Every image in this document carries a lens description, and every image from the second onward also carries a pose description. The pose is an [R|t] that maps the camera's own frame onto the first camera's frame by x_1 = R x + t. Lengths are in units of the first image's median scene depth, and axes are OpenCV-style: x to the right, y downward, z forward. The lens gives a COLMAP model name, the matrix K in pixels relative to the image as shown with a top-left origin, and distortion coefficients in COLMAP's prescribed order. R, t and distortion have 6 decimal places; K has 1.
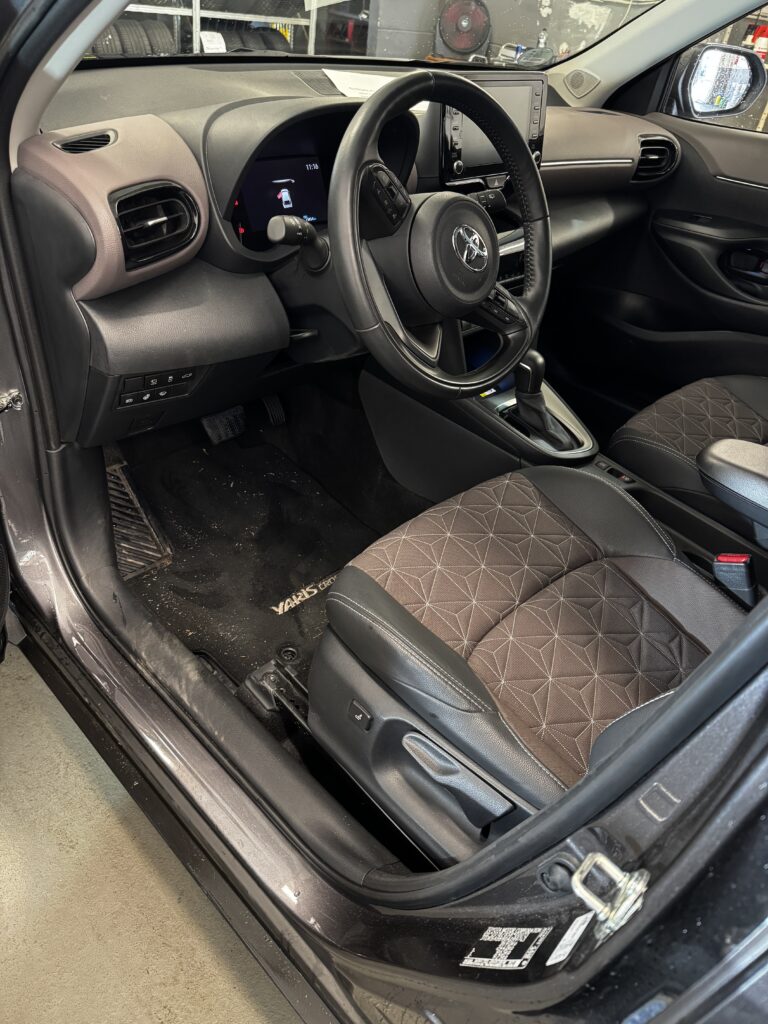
lens RADIAL K [[717.7, 0, 384.0], [0, 717.7, 512.0], [0, 0, 1]] dist [0.130318, -0.176872]
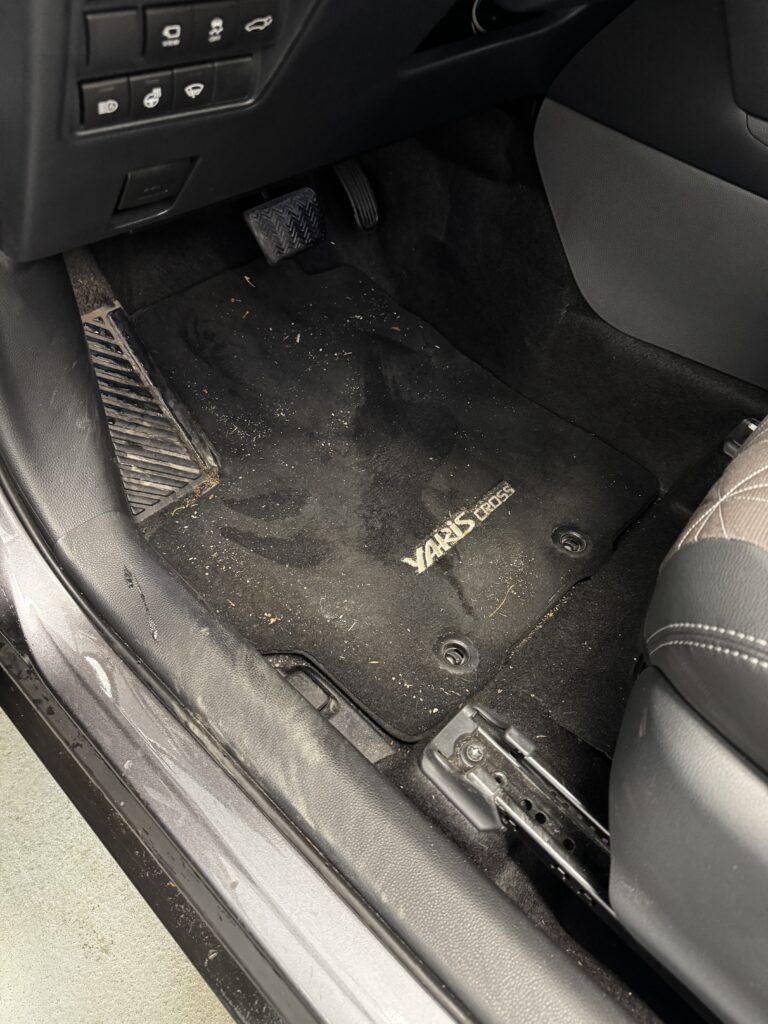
lens RADIAL K [[717.7, 0, 384.0], [0, 717.7, 512.0], [0, 0, 1]] dist [0.130318, -0.176872]
pose [[0.999189, -0.038542, -0.011612, -0.160894], [0.040096, 0.978472, 0.202446, -0.018233], [0.003559, -0.202747, 0.979225, 0.448953]]
